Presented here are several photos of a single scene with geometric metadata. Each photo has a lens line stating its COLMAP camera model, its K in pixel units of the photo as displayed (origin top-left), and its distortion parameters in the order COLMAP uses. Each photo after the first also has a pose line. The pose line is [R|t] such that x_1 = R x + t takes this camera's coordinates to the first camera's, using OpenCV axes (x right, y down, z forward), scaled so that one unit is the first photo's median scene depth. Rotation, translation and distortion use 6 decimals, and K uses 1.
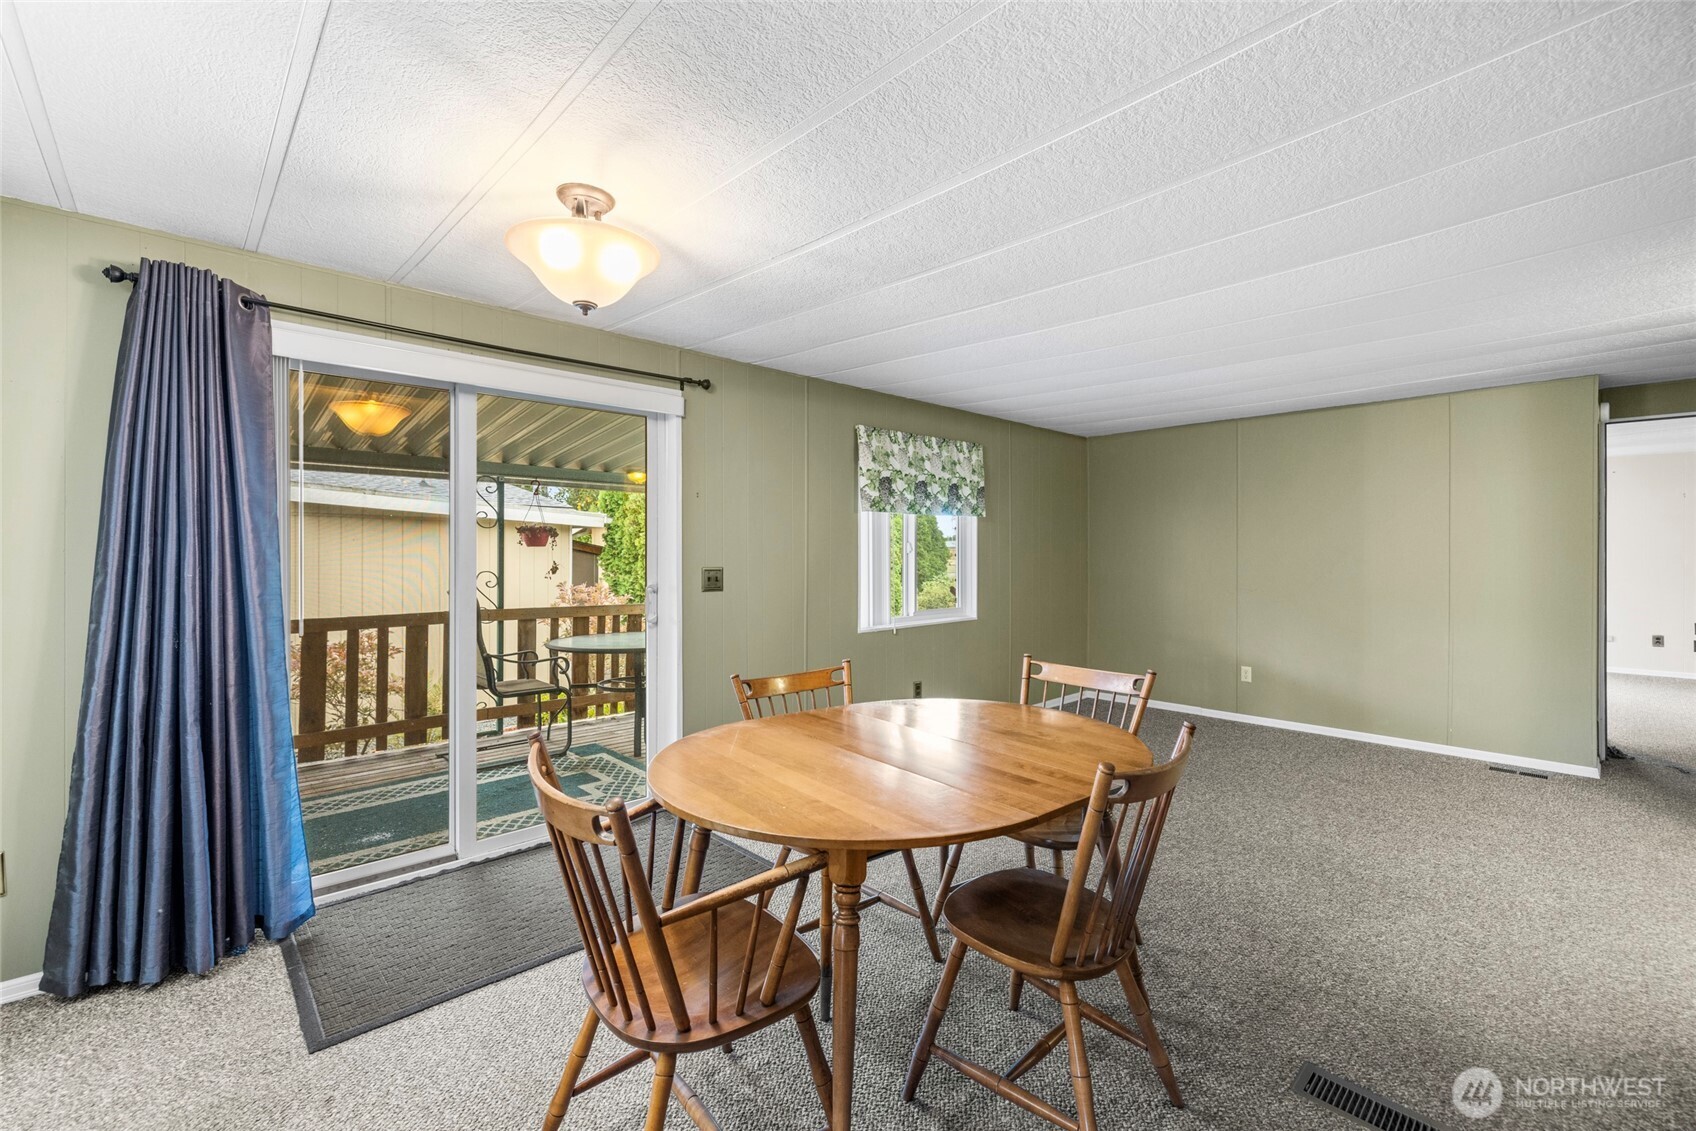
lens RADIAL K [[726.0, 0, 841.3], [0, 726.0, 555.6], [0, 0, 1]] dist [0.000237, 0.000061]
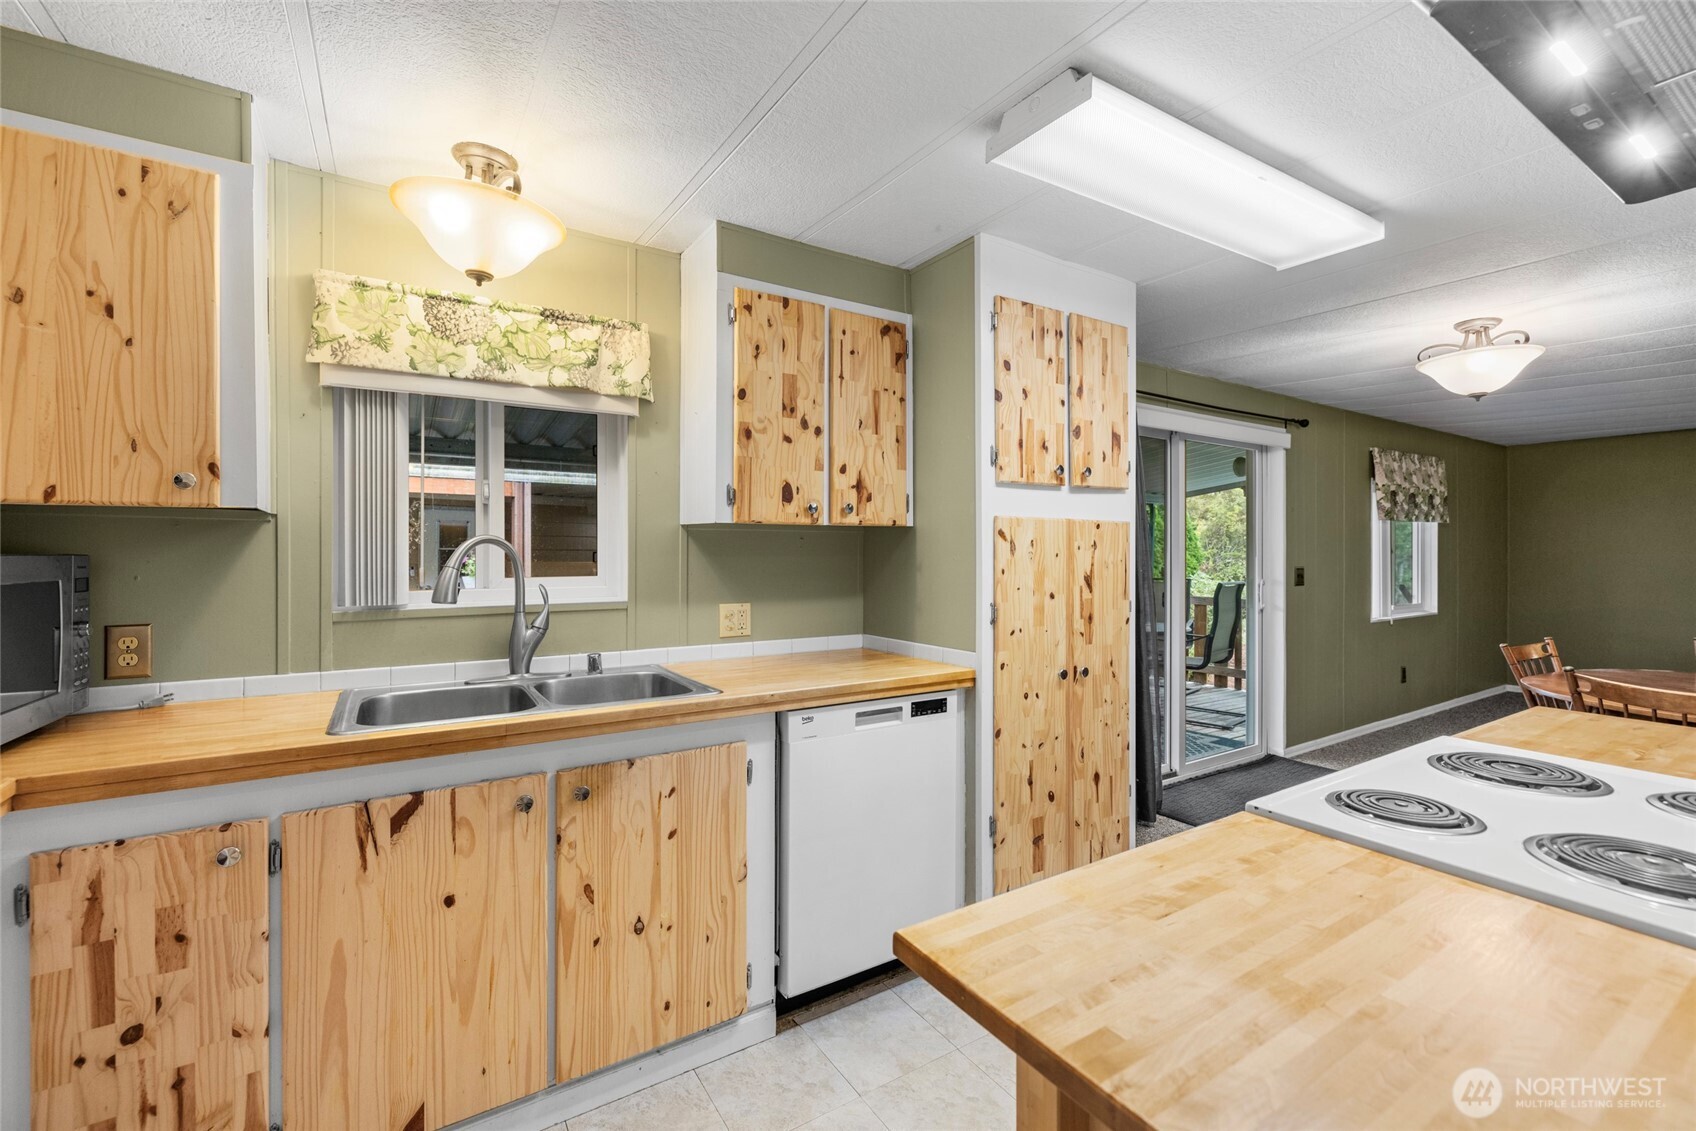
lens RADIAL K [[726.0, 0, 841.3], [0, 726.0, 555.6], [0, 0, 1]] dist [0.000237, 0.000061]
pose [[0.982260, 0.003357, -0.187493, -0.586222], [-0.002920, 0.999992, 0.002607, -0.003426], [0.187500, -0.002013, 0.982263, -0.317368]]
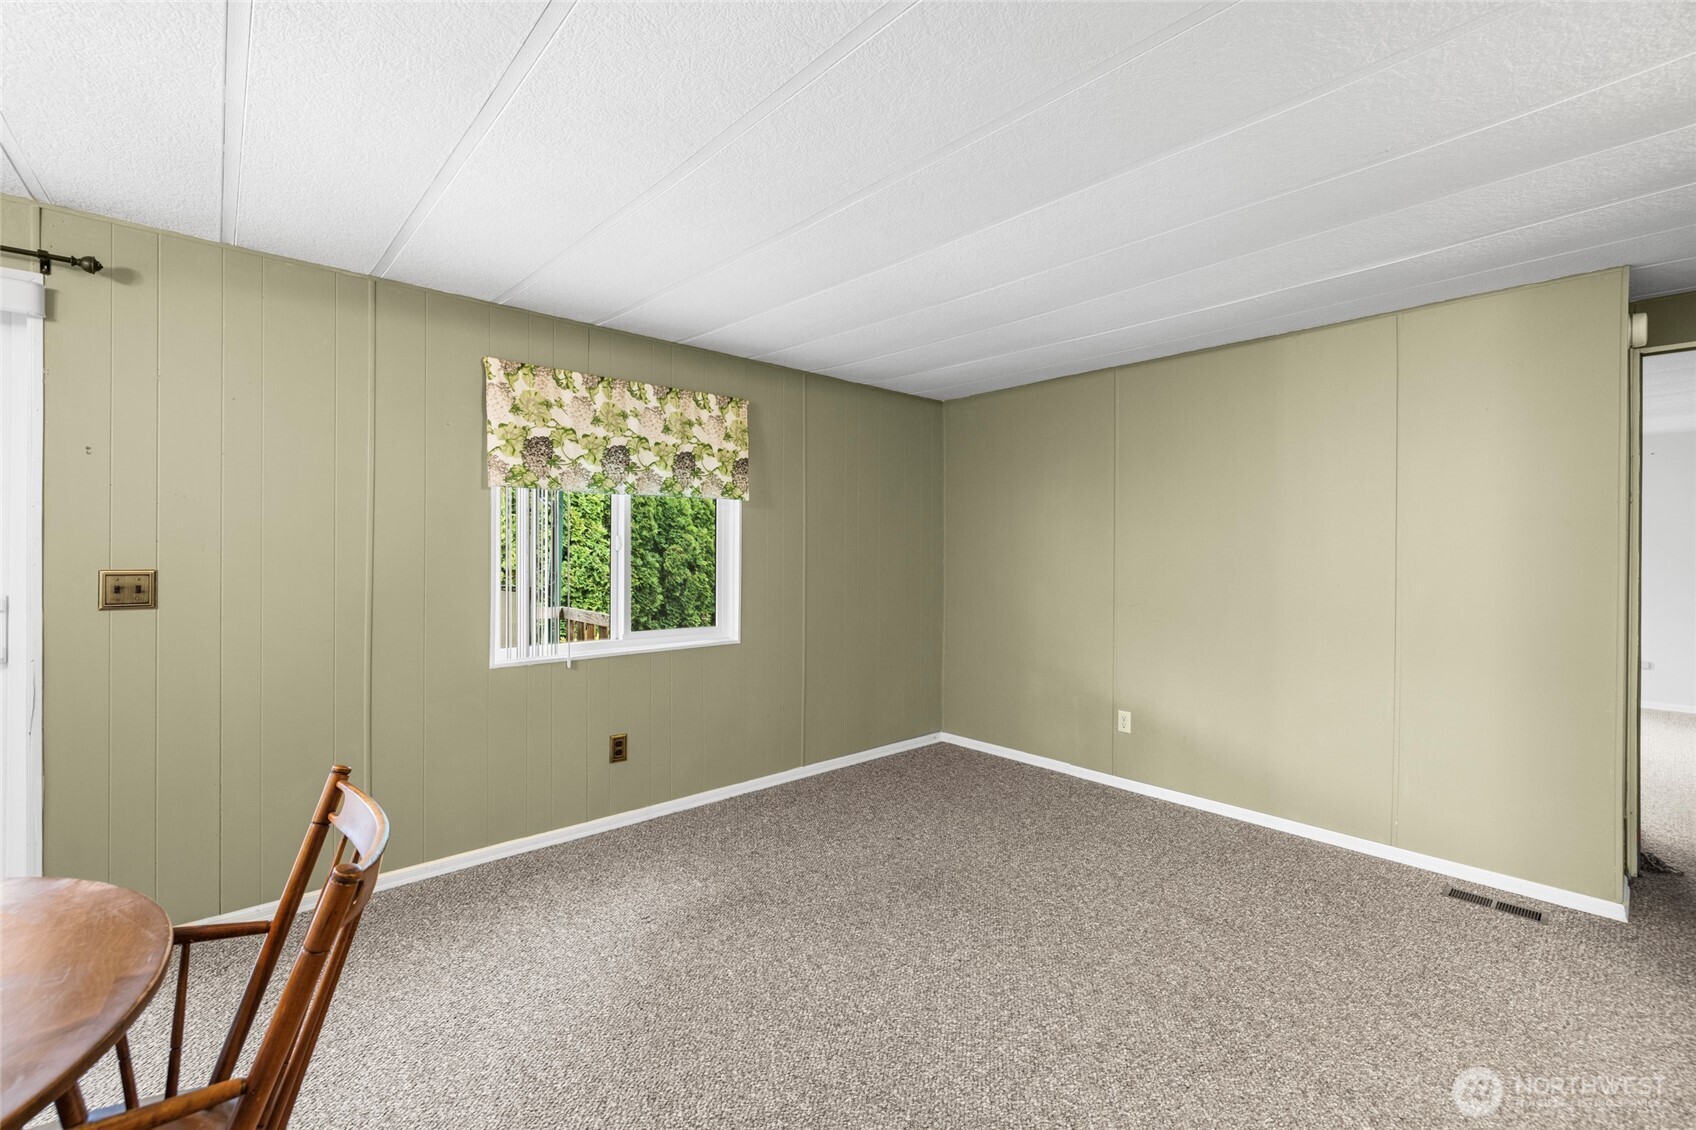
lens RADIAL K [[716.6, 0, 841.0], [0, 716.6, 553.6], [0, 0, 1]] dist [0.000082, 0.000082]
pose [[0.999523, 0.007456, -0.029974, 0.356543], [-0.007453, 0.999972, 0.000225, -0.001825], [0.029975, -0.000001, 0.999551, 0.336969]]
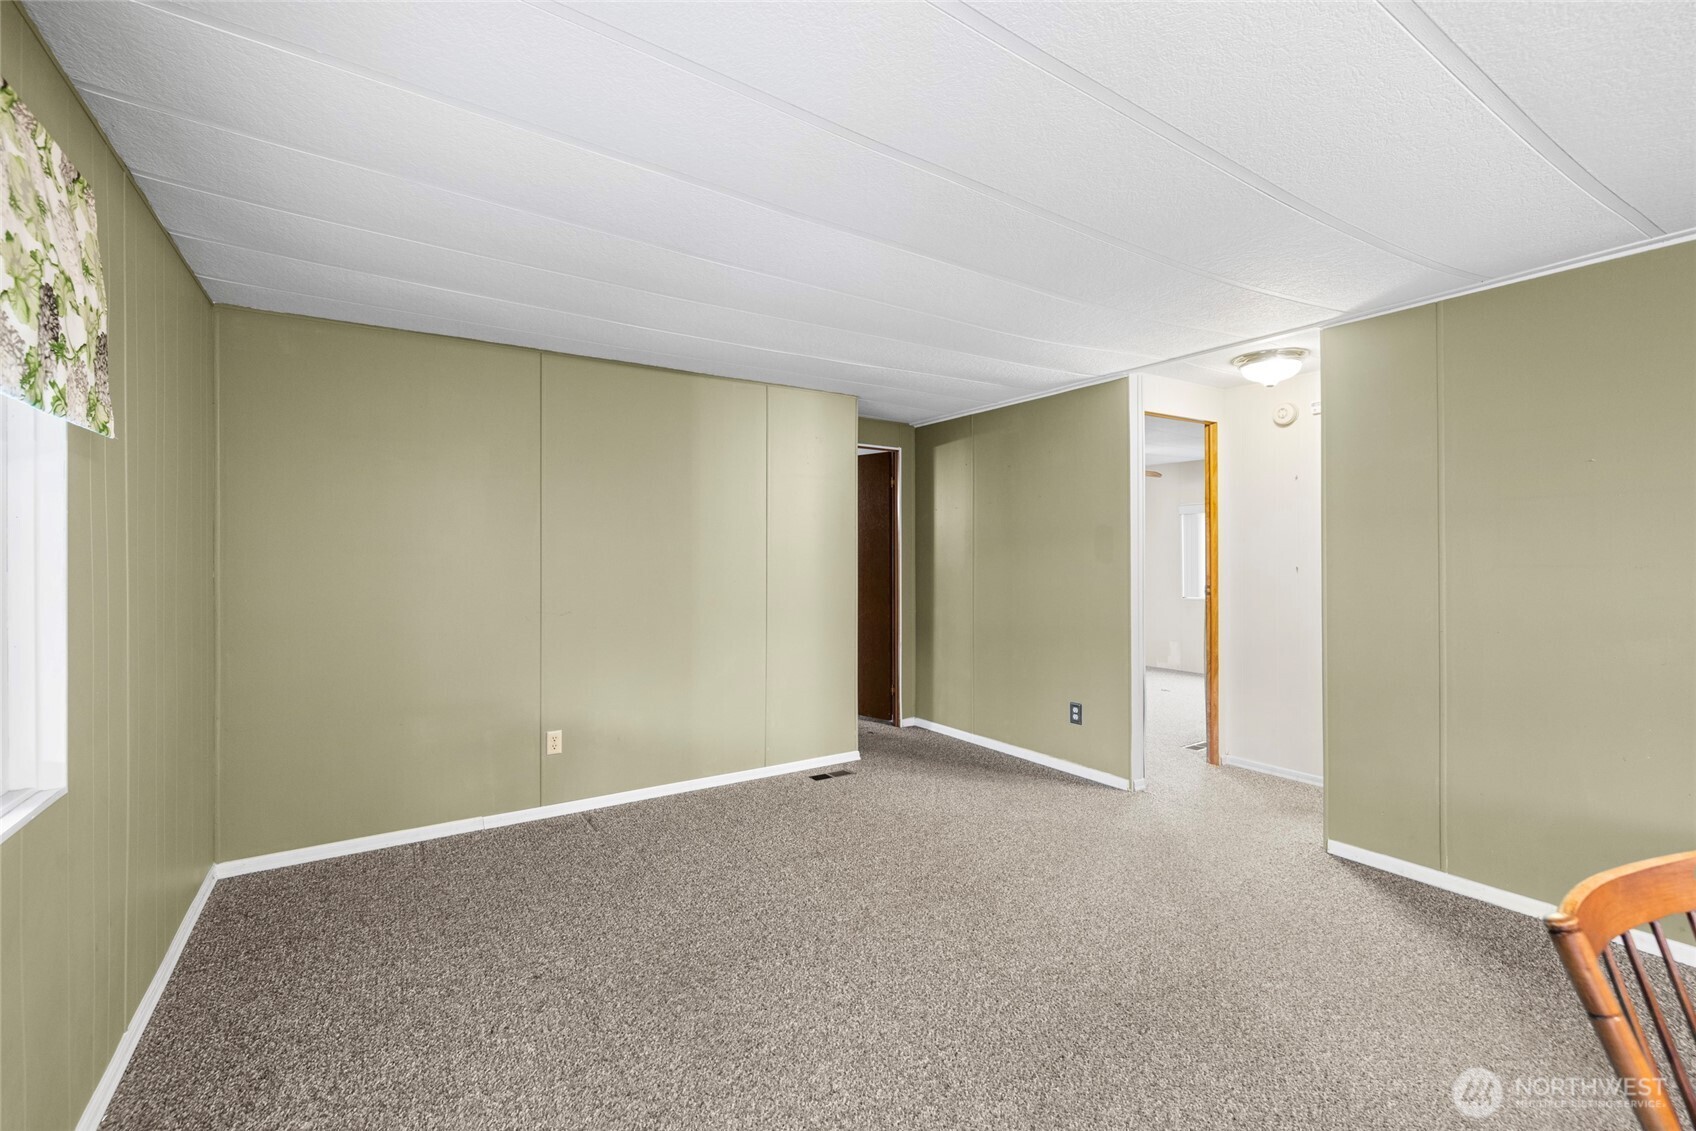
lens RADIAL K [[716.6, 0, 841.0], [0, 716.6, 554.1], [0, 0, 1]] dist [0.000082, 0.000082]
pose [[0.184673, 0.004089, 0.982792, -0.040645], [0.008183, 0.999950, -0.005698, -0.001885], [-0.982766, 0.009094, 0.184630, 0.747586]]
